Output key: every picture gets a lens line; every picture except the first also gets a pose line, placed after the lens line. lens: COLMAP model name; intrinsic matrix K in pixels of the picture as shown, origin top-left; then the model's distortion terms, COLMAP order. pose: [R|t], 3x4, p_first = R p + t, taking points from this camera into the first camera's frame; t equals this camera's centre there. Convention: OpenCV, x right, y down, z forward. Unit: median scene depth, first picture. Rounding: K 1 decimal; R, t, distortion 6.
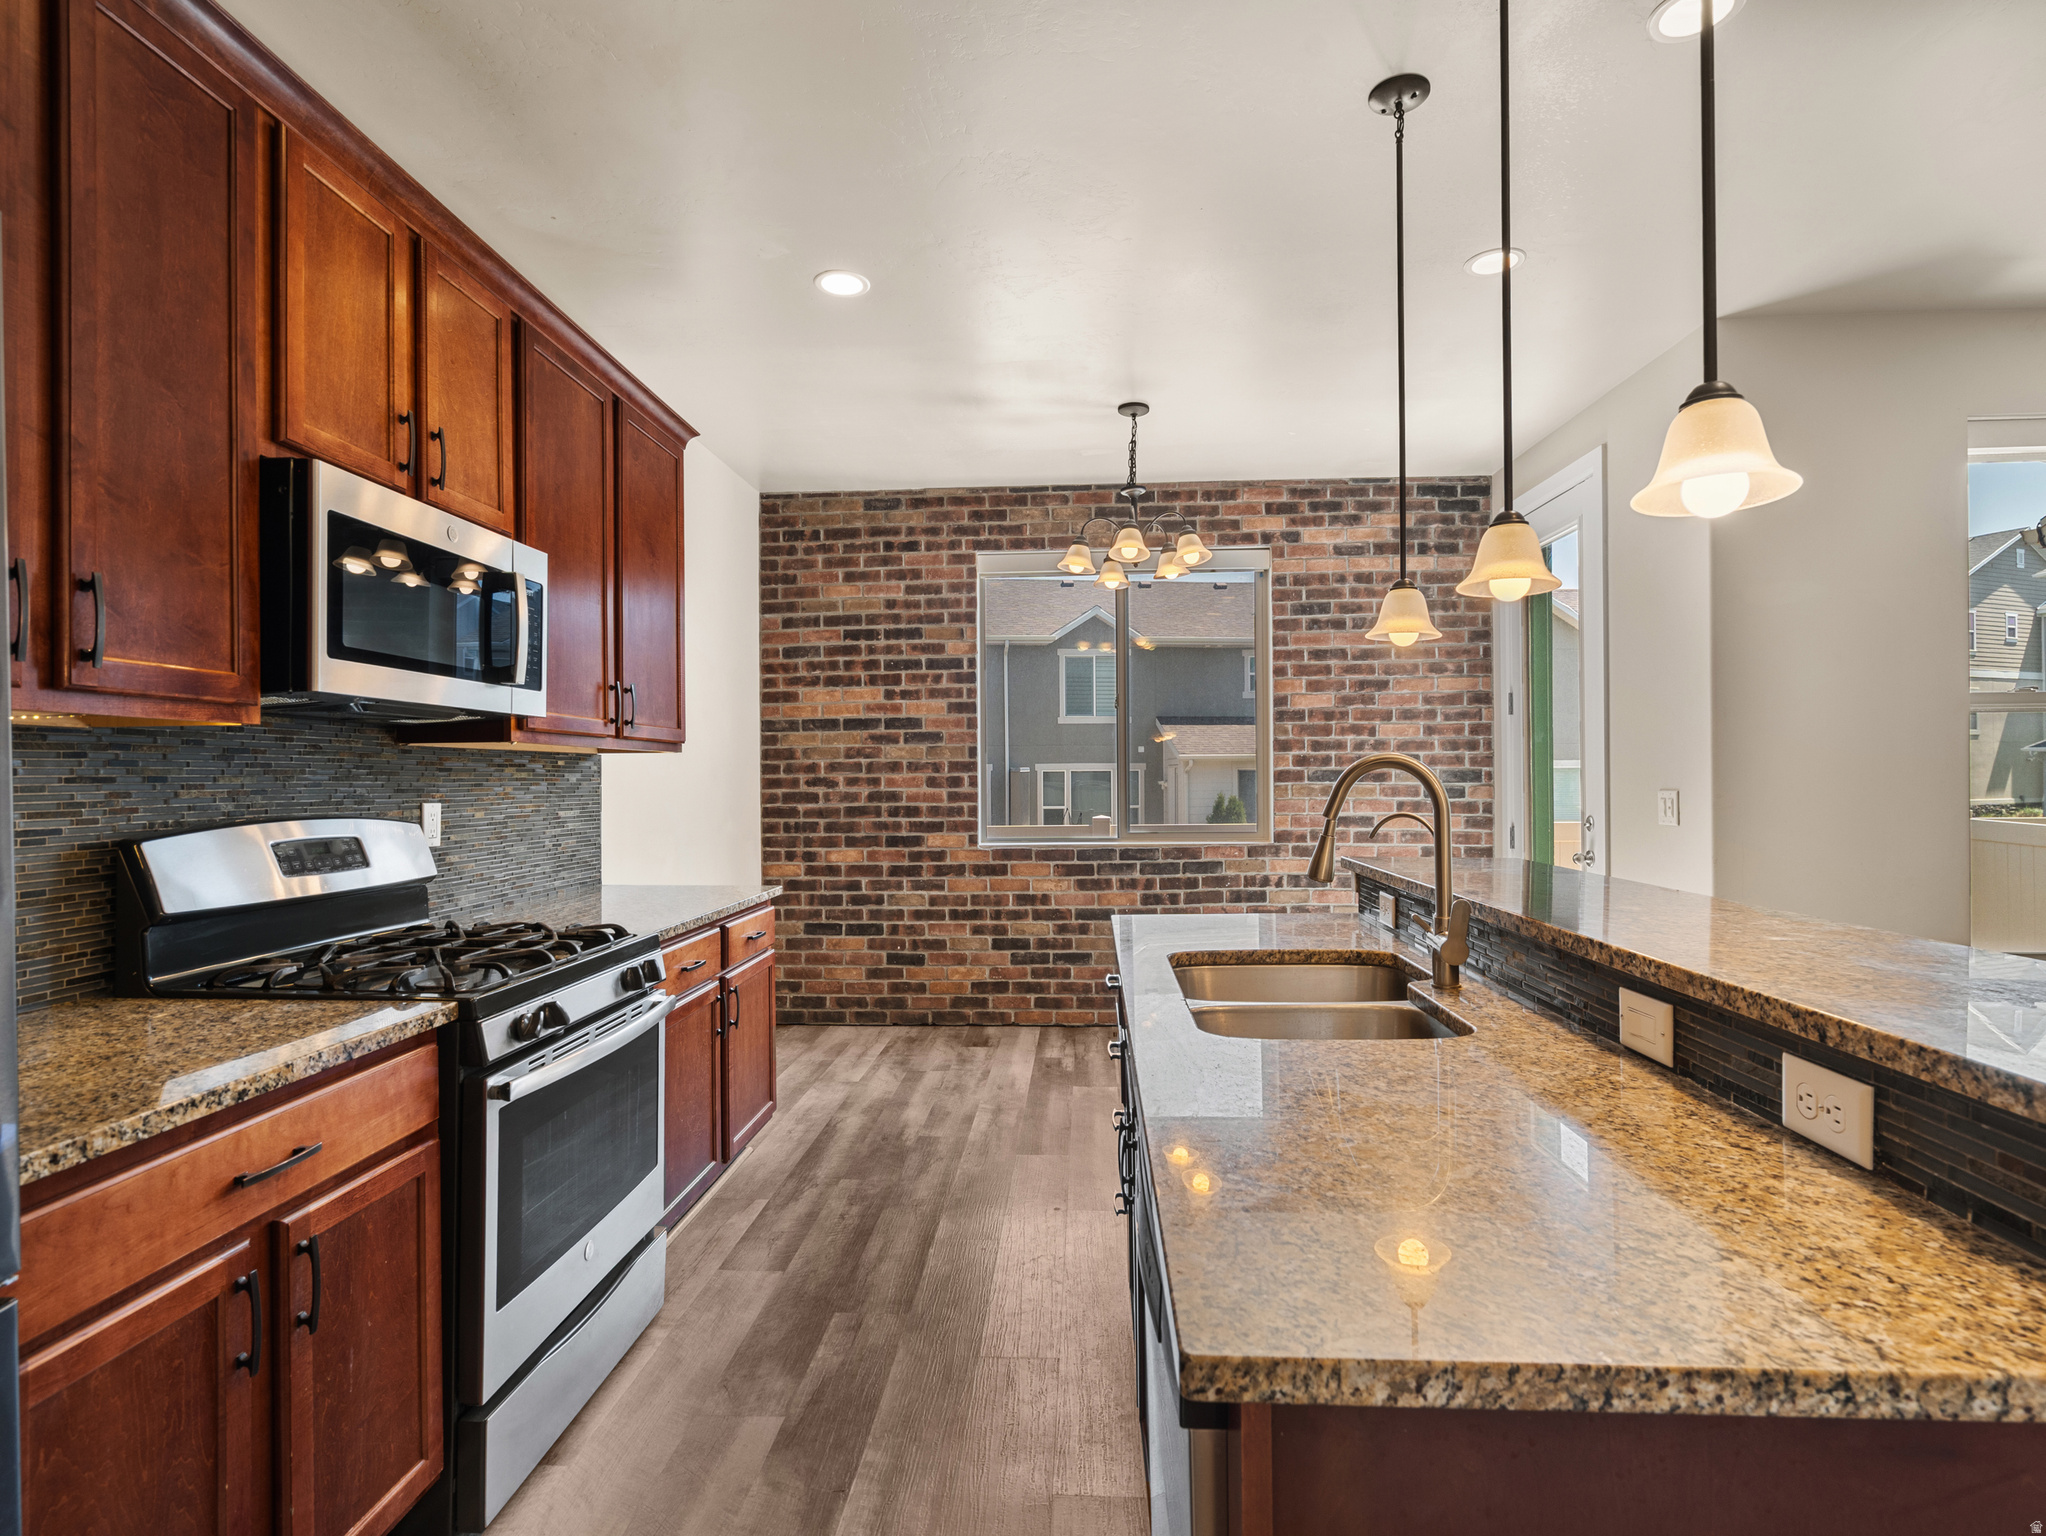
lens RADIAL K [[1035.6, 0, 1024.5], [0, 1035.6, 773.2], [0, 0, 1]] dist [-0.003951, 0.000627]
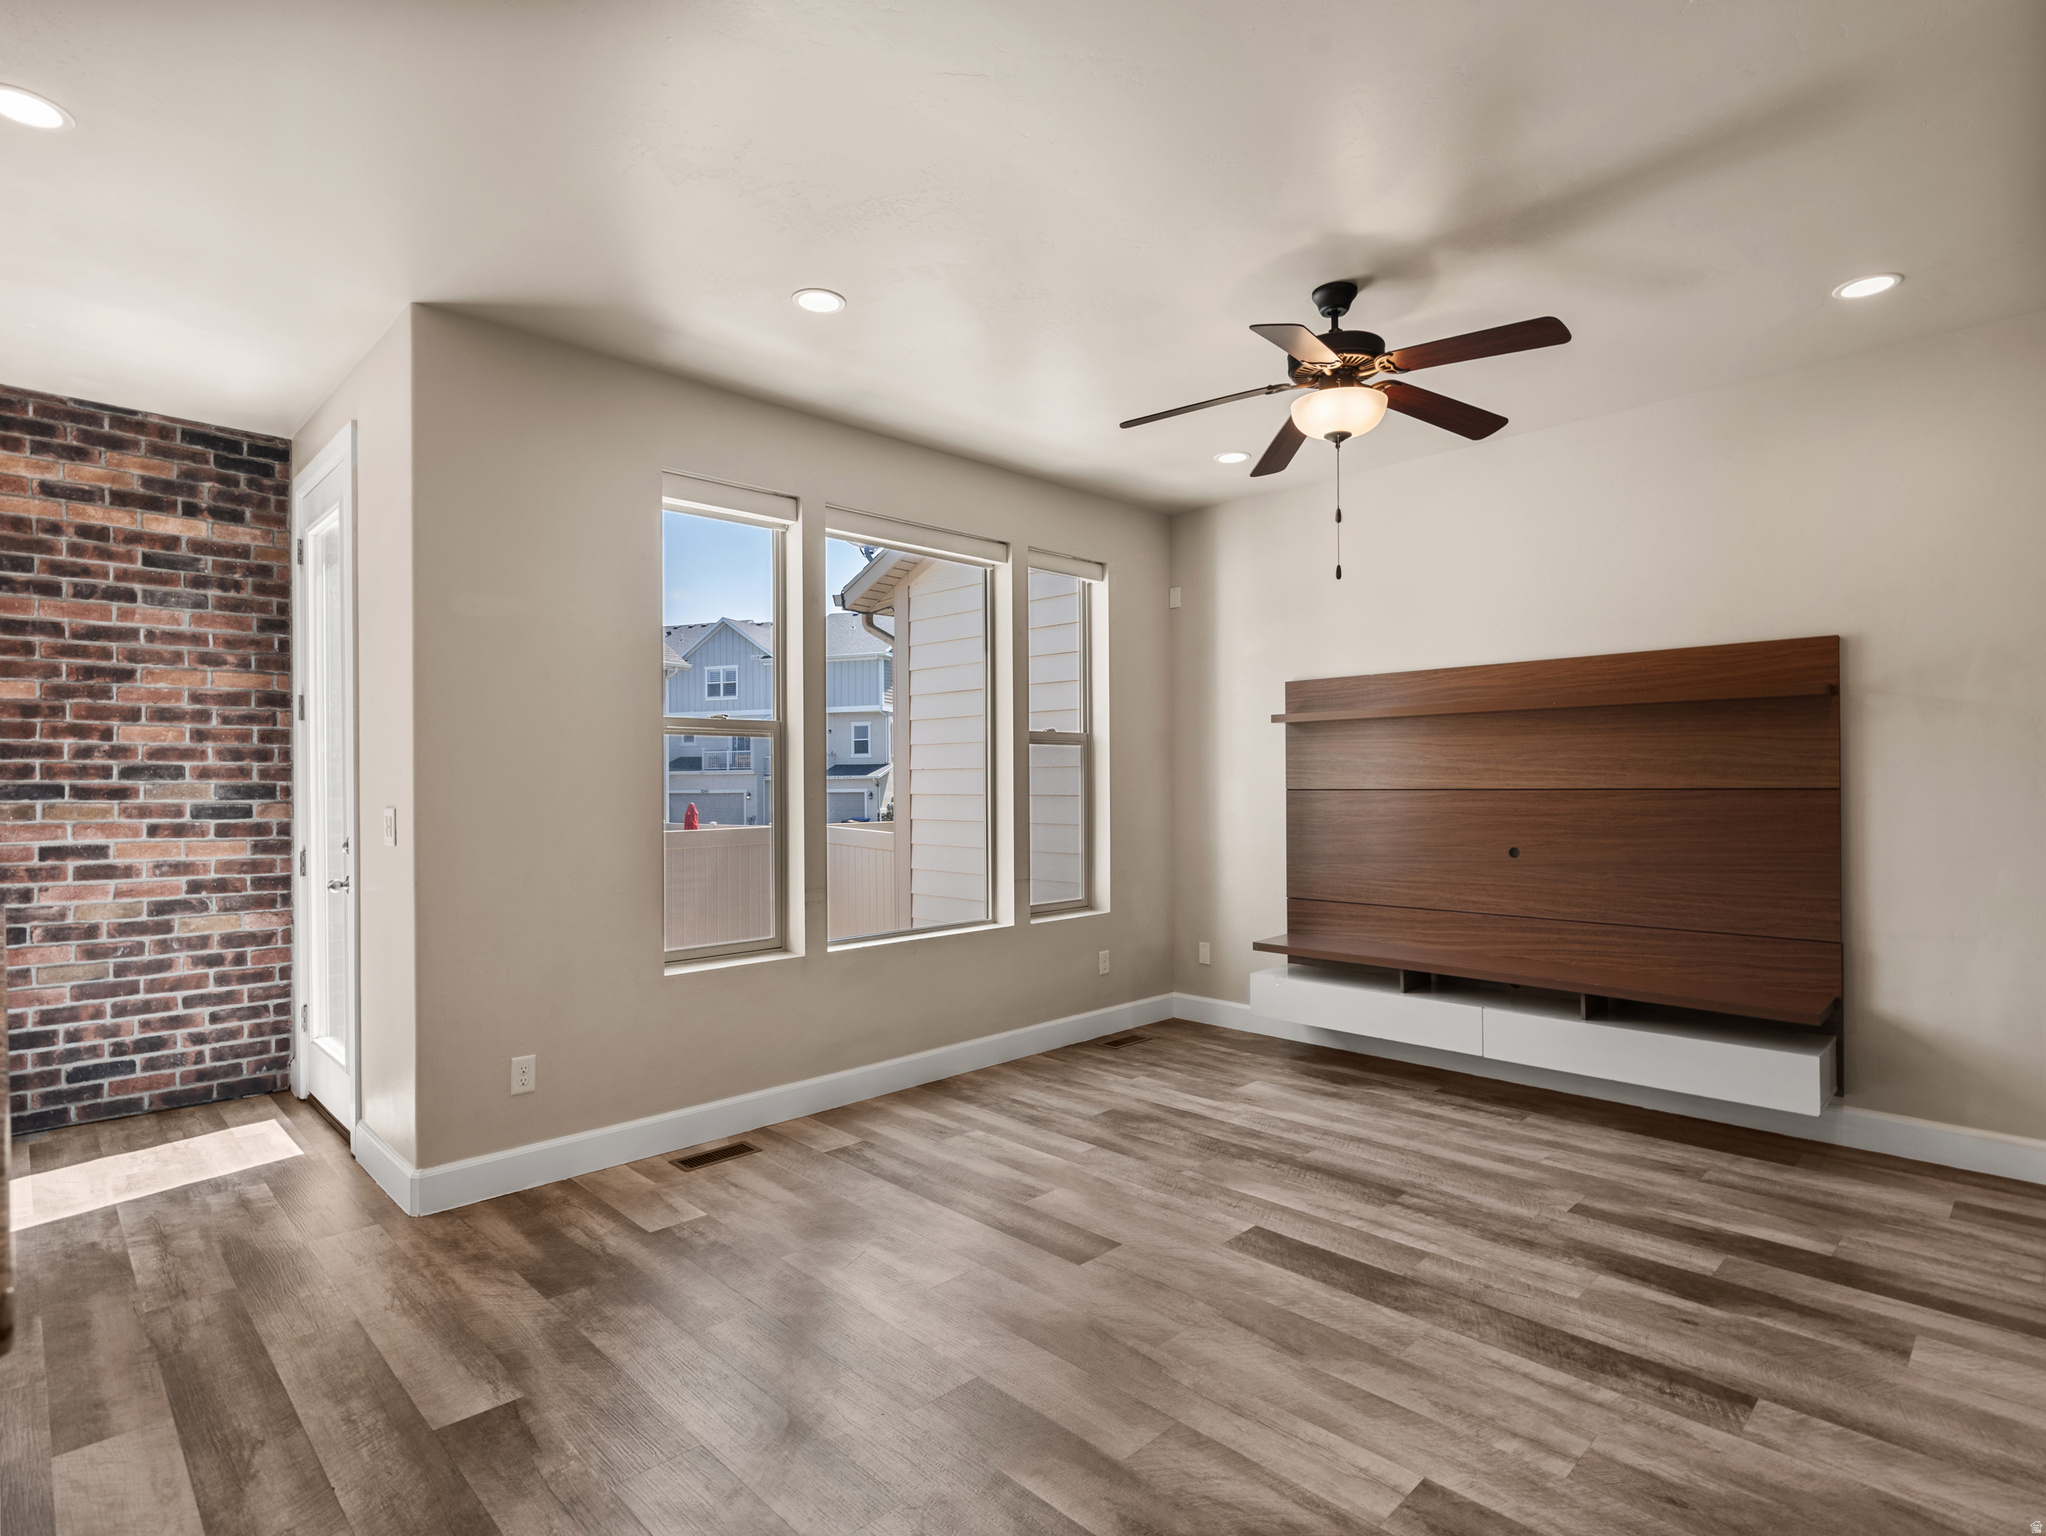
lens RADIAL K [[1041.6, 0, 1026.6], [0, 1041.6, 781.4], [0, 0, 1]] dist [0.000213, -0.000057]
pose [[0.667643, 0.004189, 0.744470, 0.214992], [-0.000544, 0.999987, -0.005138, -0.001756], [-0.744481, 0.003025, 0.667636, -0.024301]]
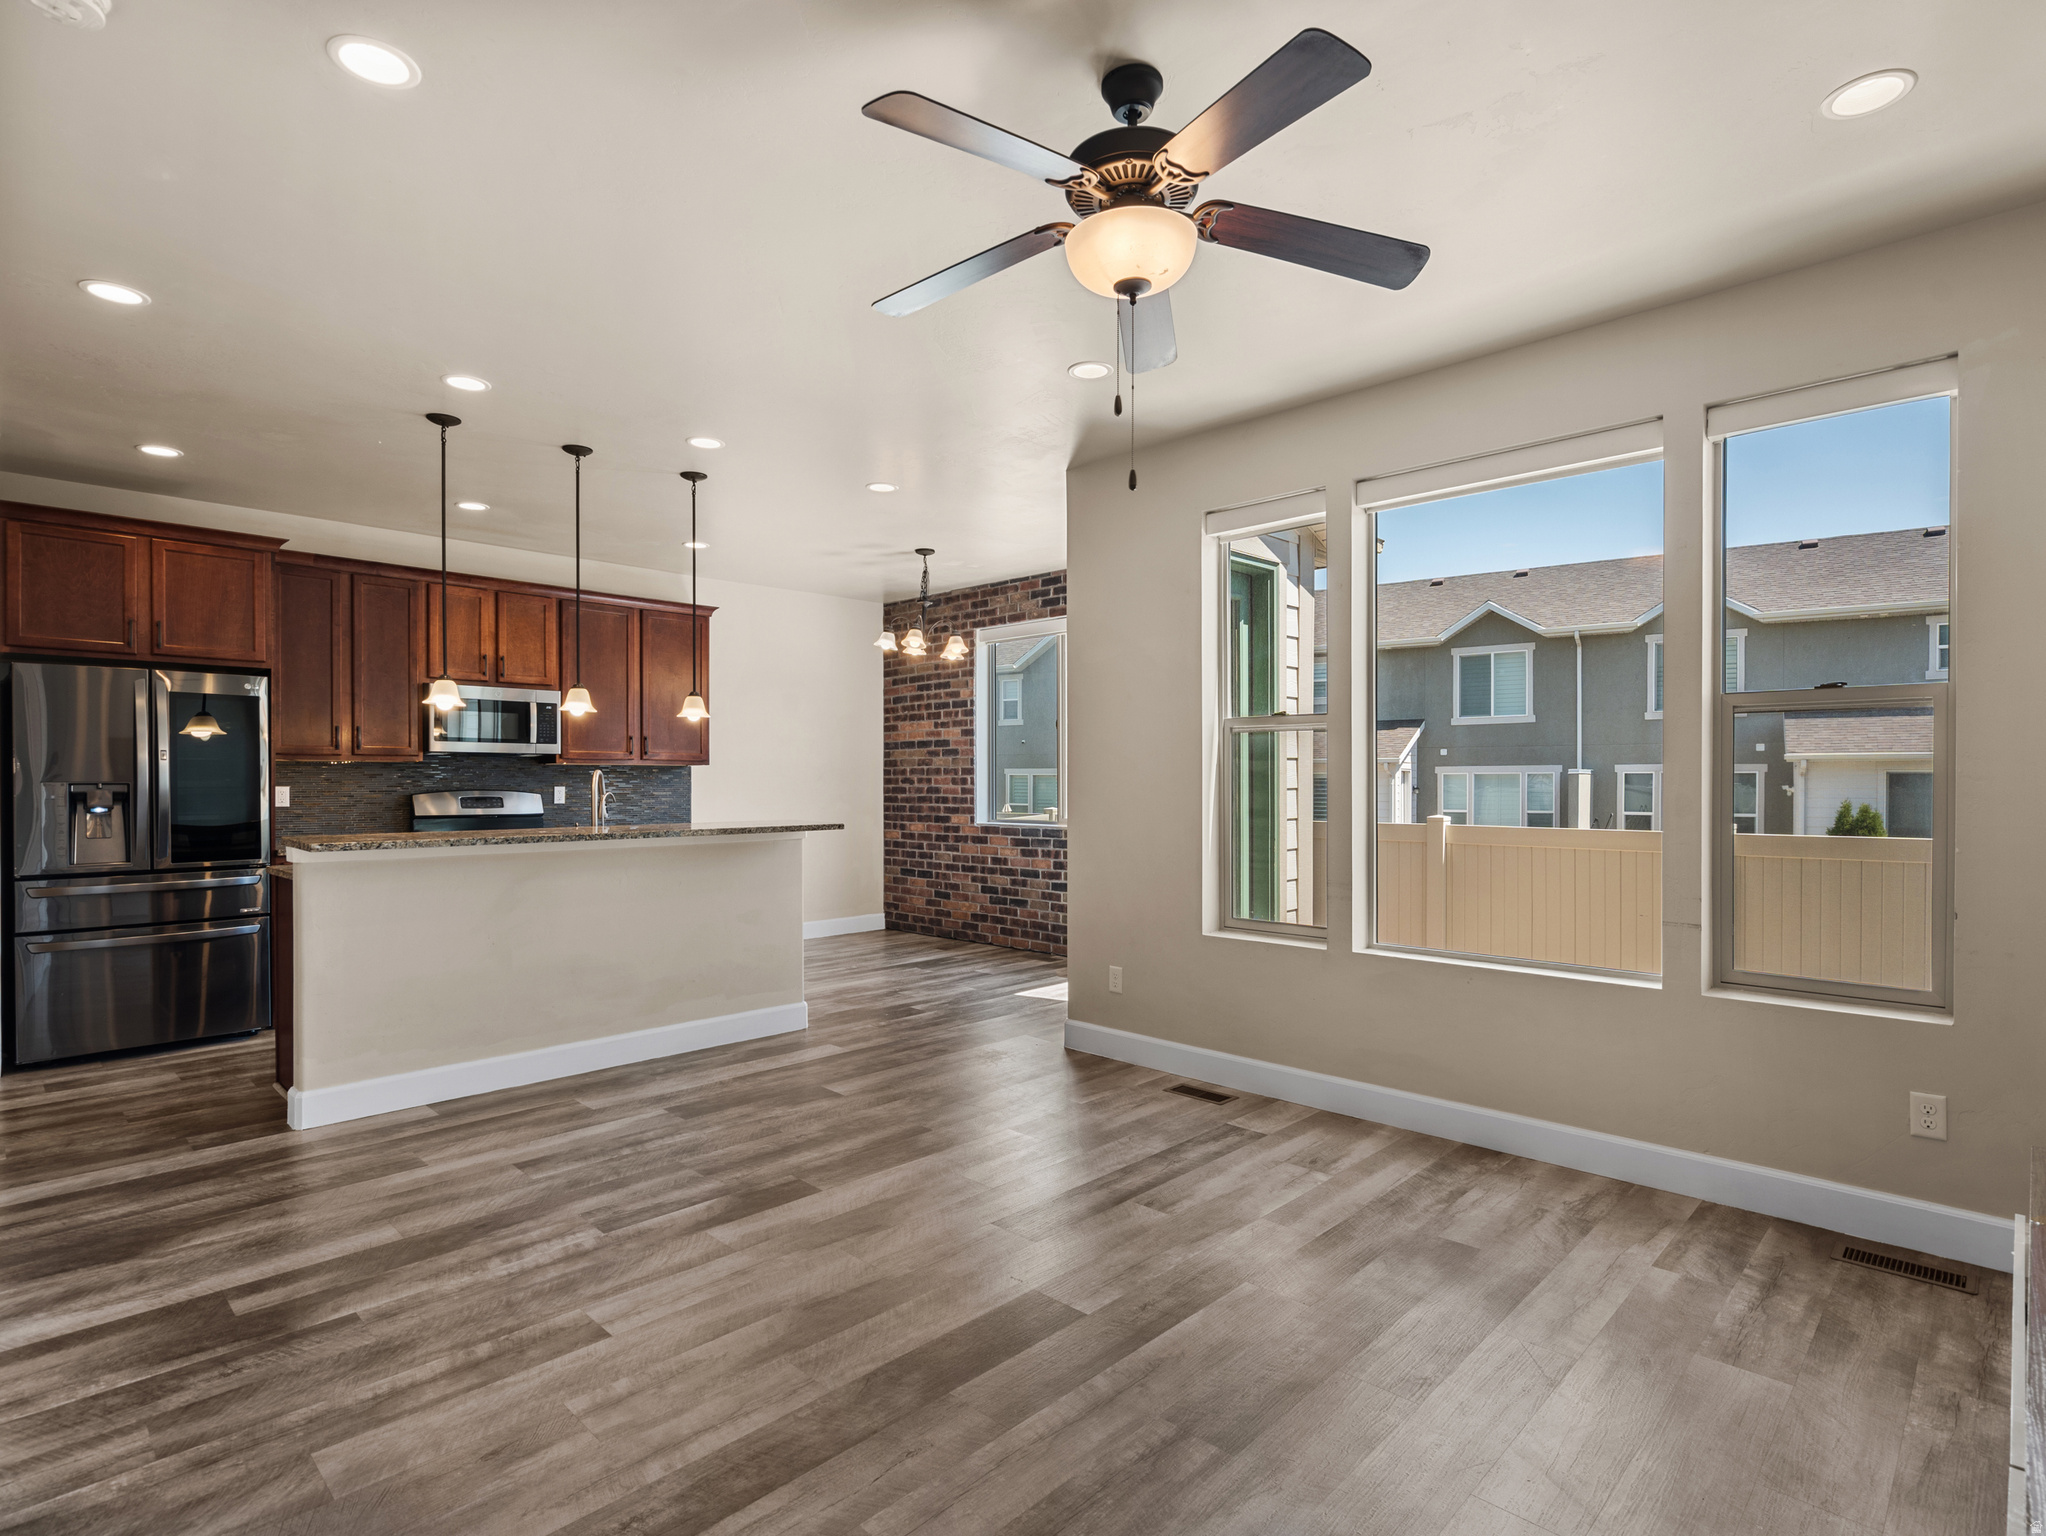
lens RADIAL K [[1043.3, 0, 1026.4], [0, 1043.3, 785.7], [0, 0, 1]] dist [-0.003631, -0.000177]
pose [[0.758925, 0.010793, -0.651088, 1.021641], [-0.003174, 0.999912, 0.012877, -0.005269], [0.651170, -0.007706, 0.758893, -0.109317]]
